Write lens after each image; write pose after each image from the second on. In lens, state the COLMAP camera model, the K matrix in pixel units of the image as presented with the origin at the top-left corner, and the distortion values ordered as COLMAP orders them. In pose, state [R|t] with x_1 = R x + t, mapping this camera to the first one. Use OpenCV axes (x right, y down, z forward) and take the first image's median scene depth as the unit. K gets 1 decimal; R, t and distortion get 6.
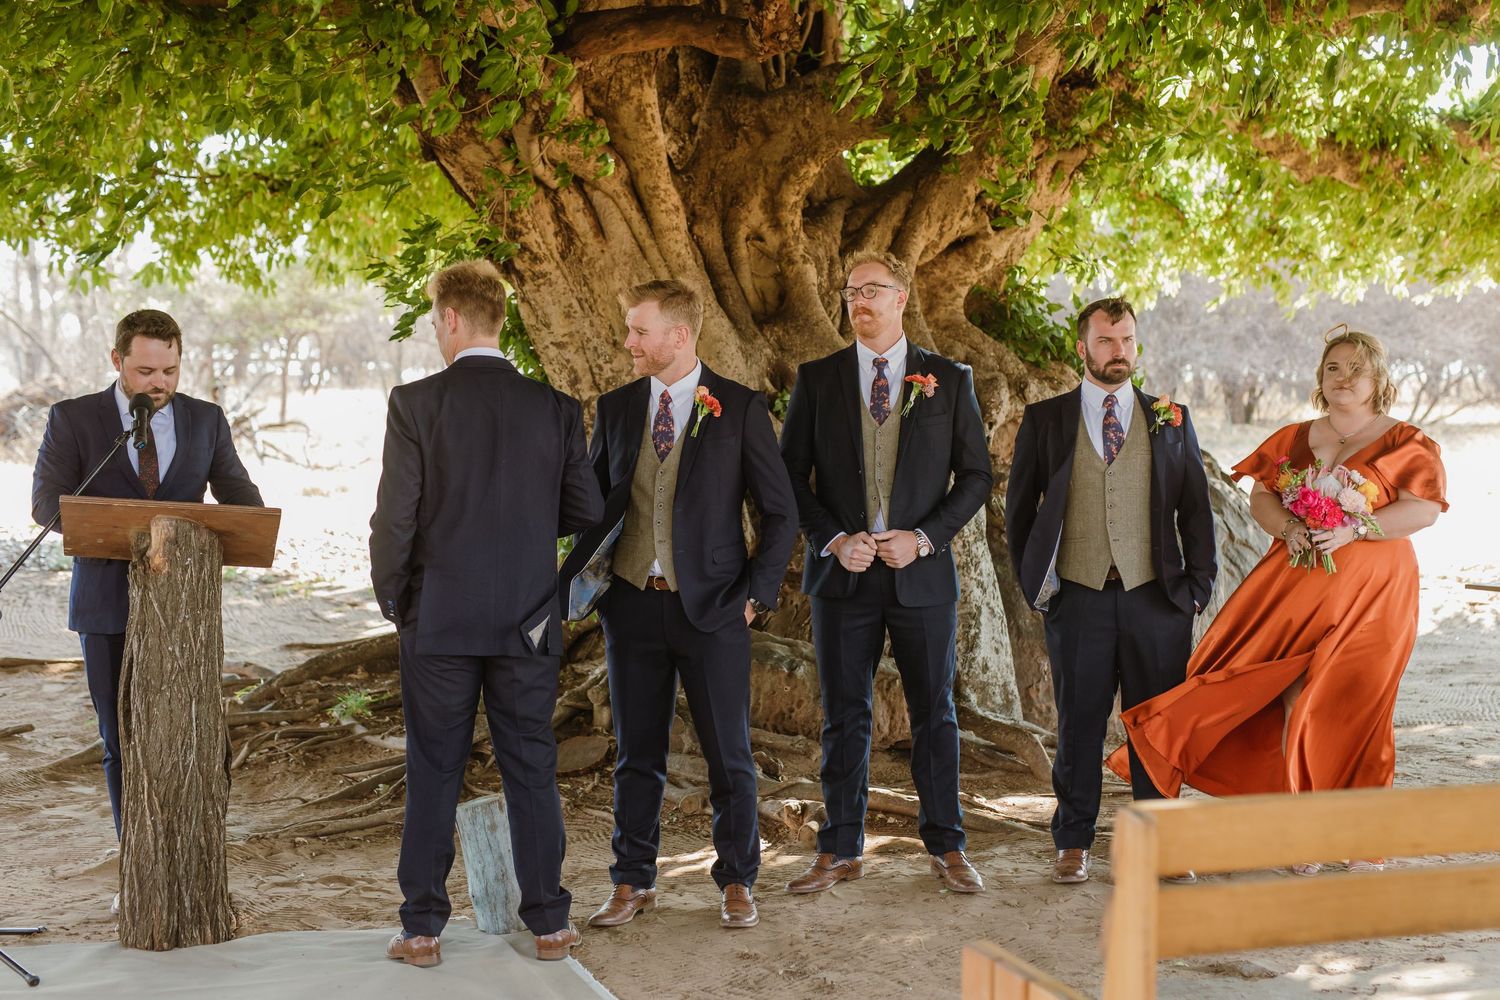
lens RADIAL K [[2040.8, 0, 751.5], [0, 2040.8, 513.4], [0, 0, 1]] dist [0.154389, -0.023867]
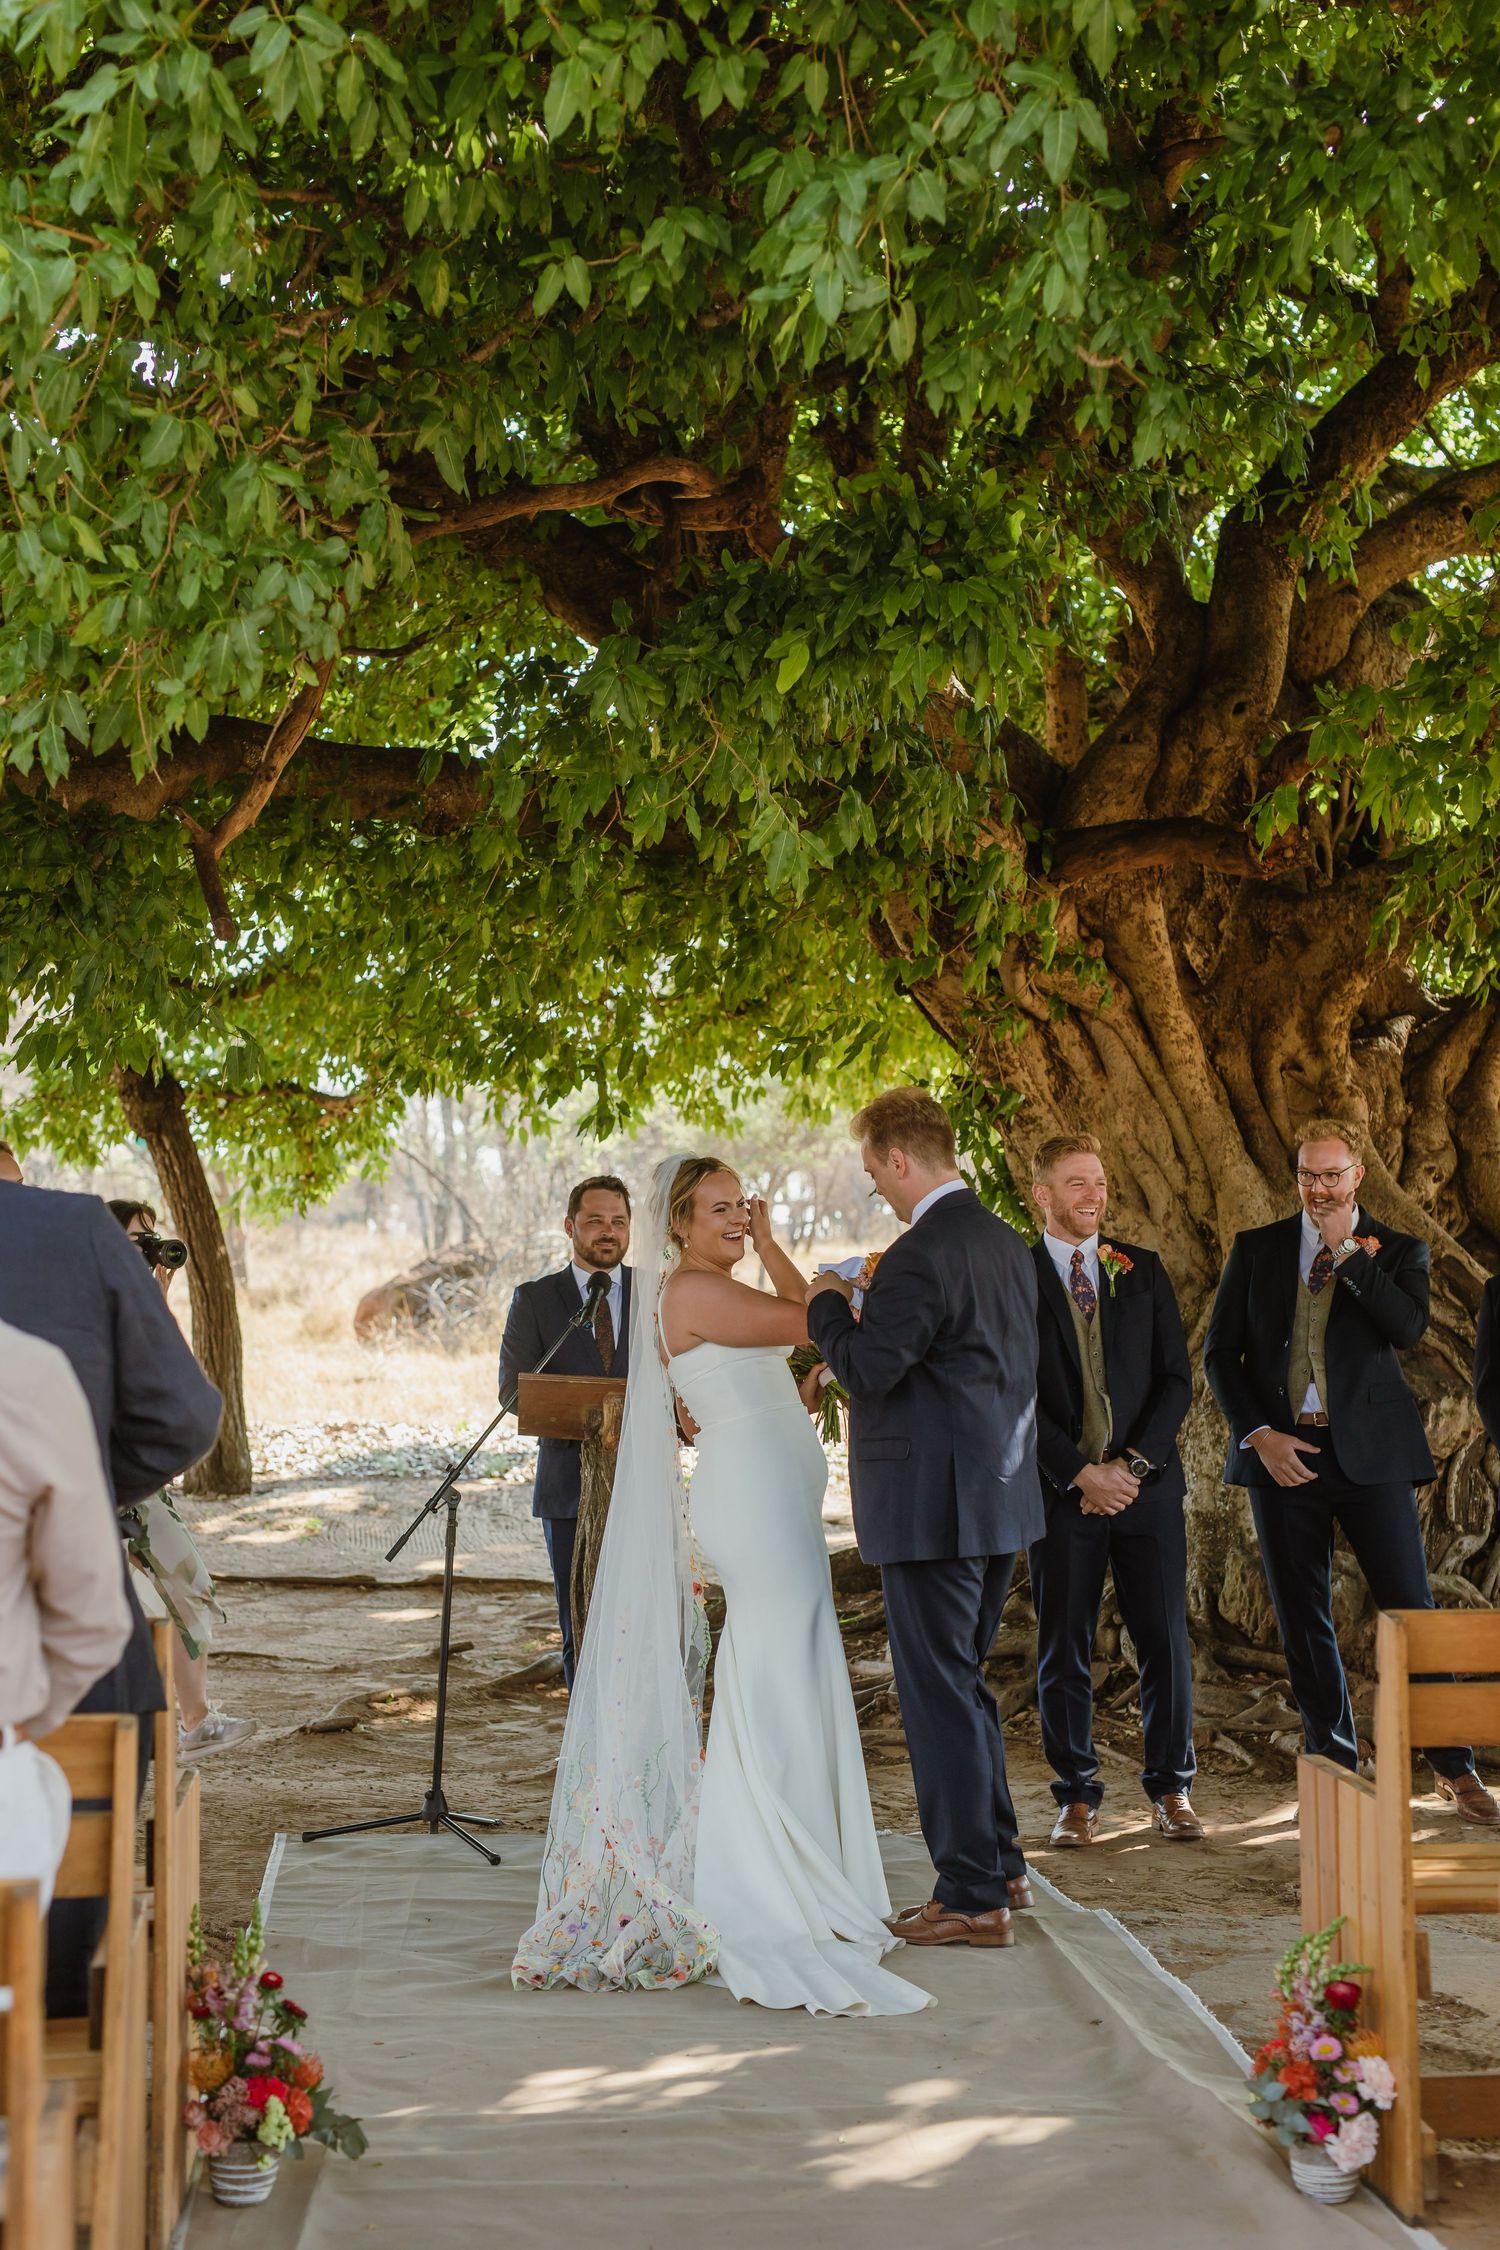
lens RADIAL K [[3061.3, 0, 750.0], [0, 3061.3, 1125.0], [0, 0, 1]] dist [0.154389, -0.023867]
pose [[0.973671, -0.022943, -0.226800, 0.073407], [0.000808, 0.995263, -0.097214, 0.010510], [0.227956, 0.094471, 0.969078, -0.269835]]
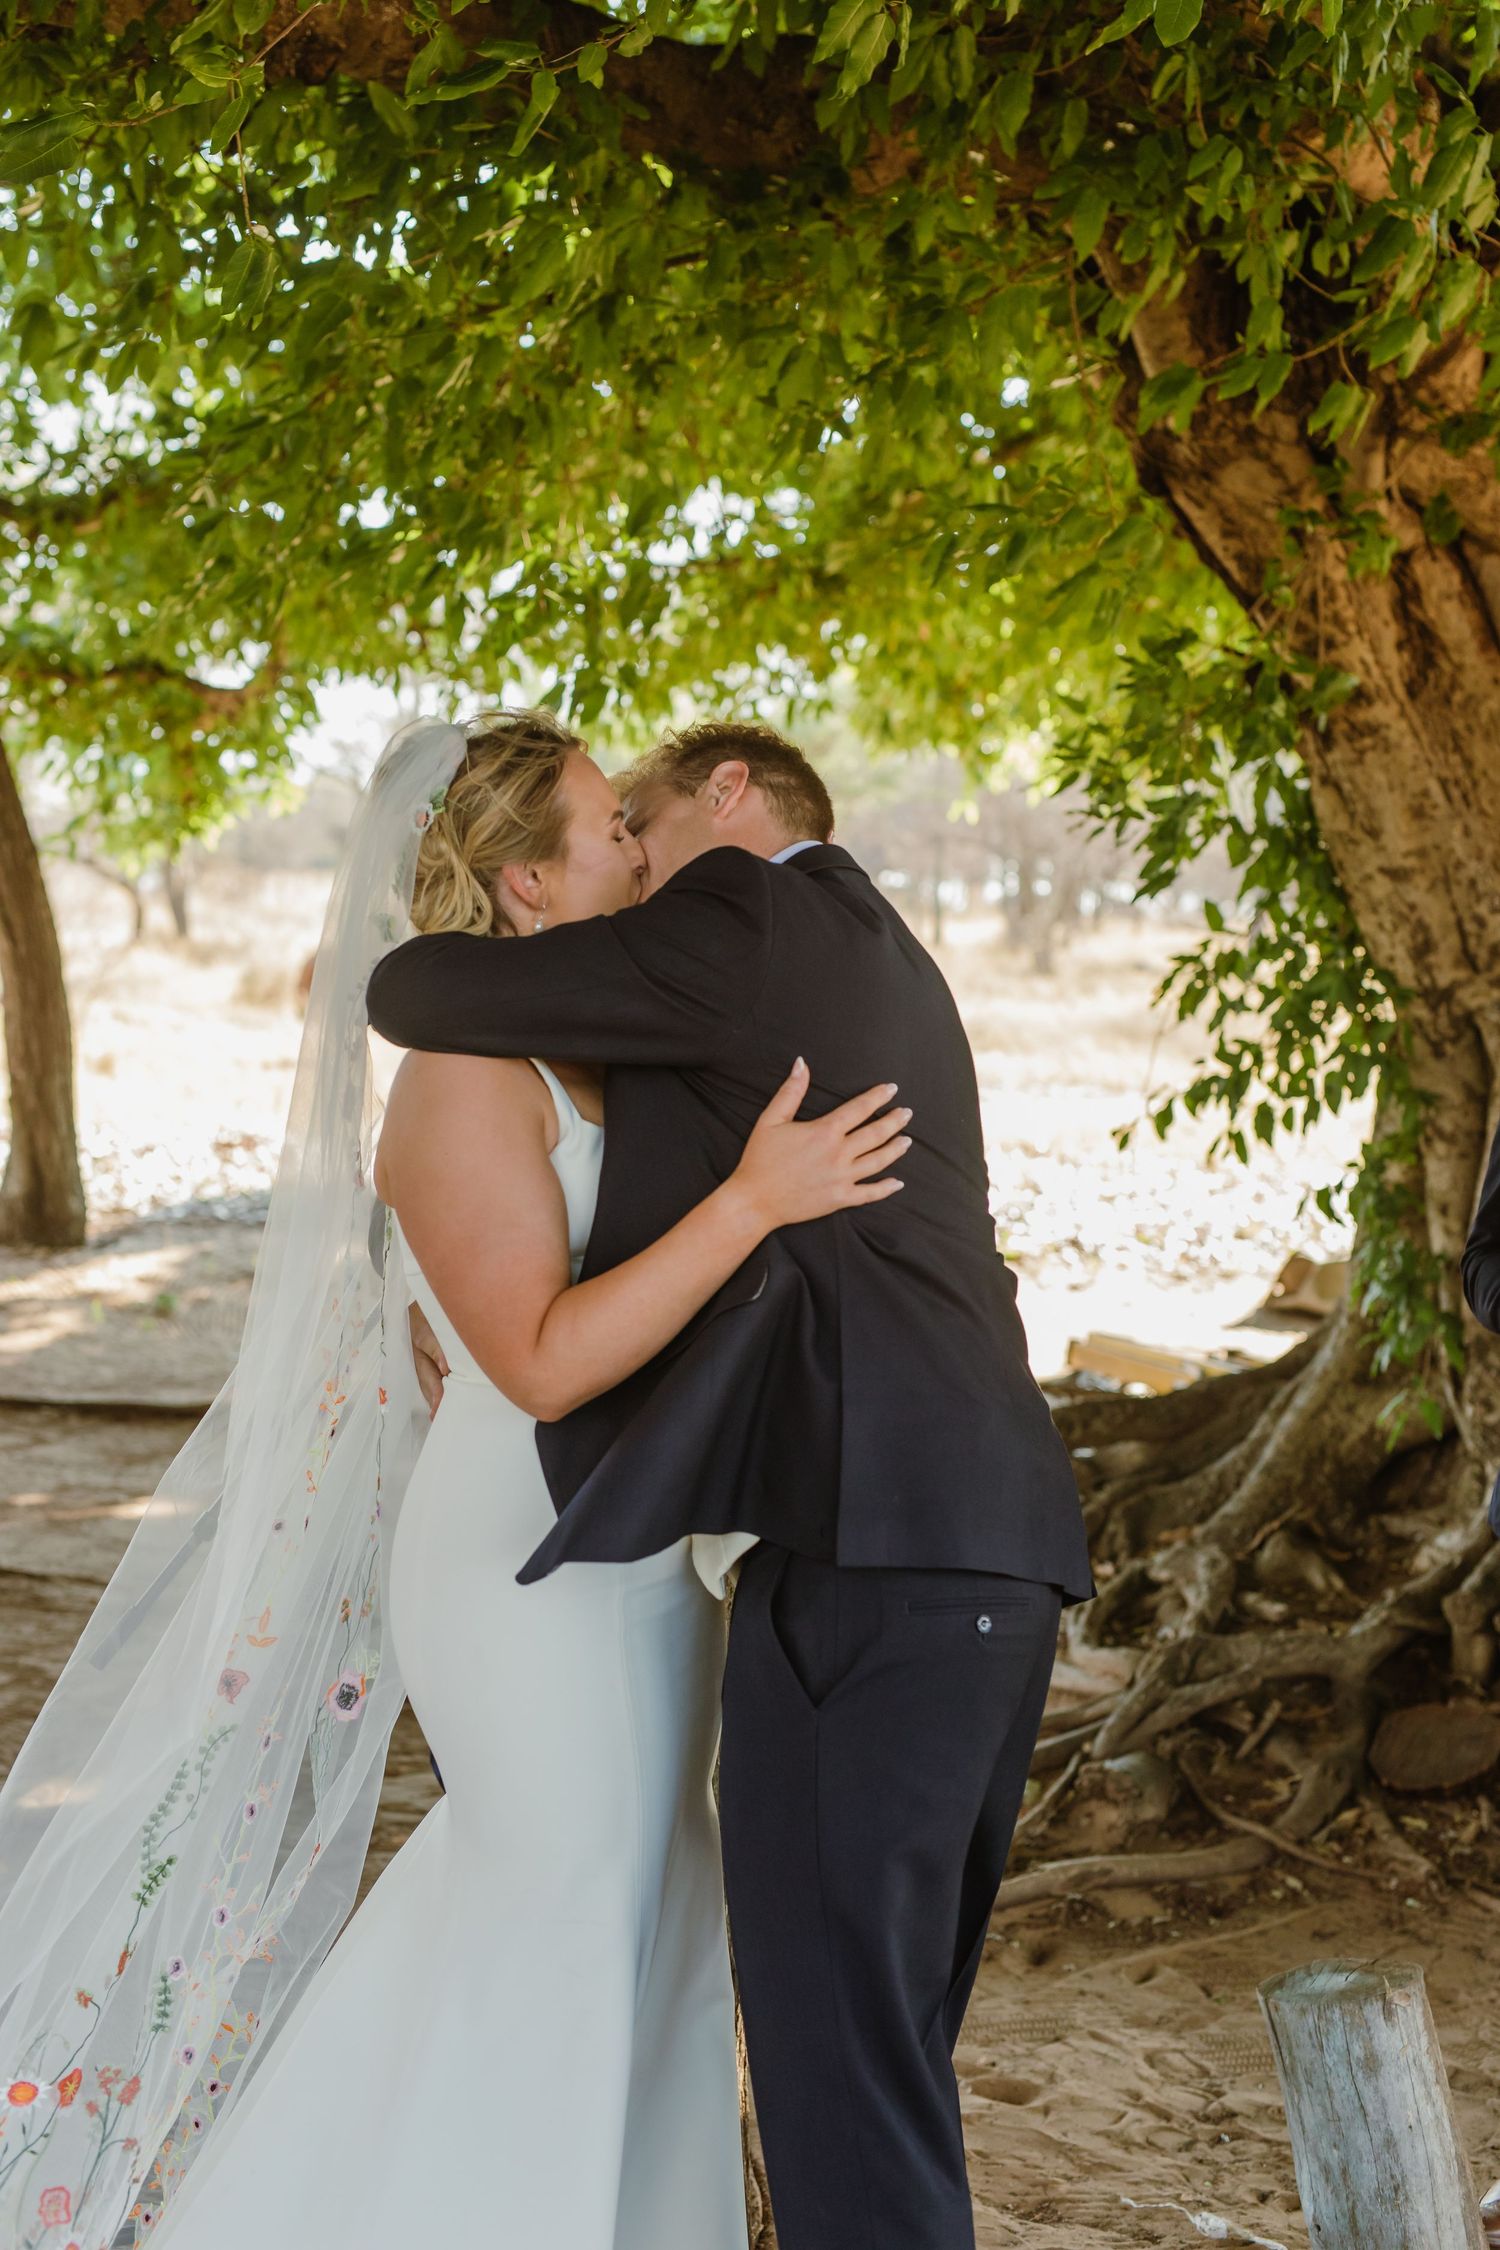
lens RADIAL K [[3061.3, 0, 750.0], [0, 3061.3, 1125.0], [0, 0, 1]] dist [0.154389, -0.023867]
pose [[0.974845, 0.038007, -0.219621, -0.079940], [-0.036144, 0.999268, 0.012496, -0.026112], [0.219935, -0.004244, 0.975505, 0.248646]]
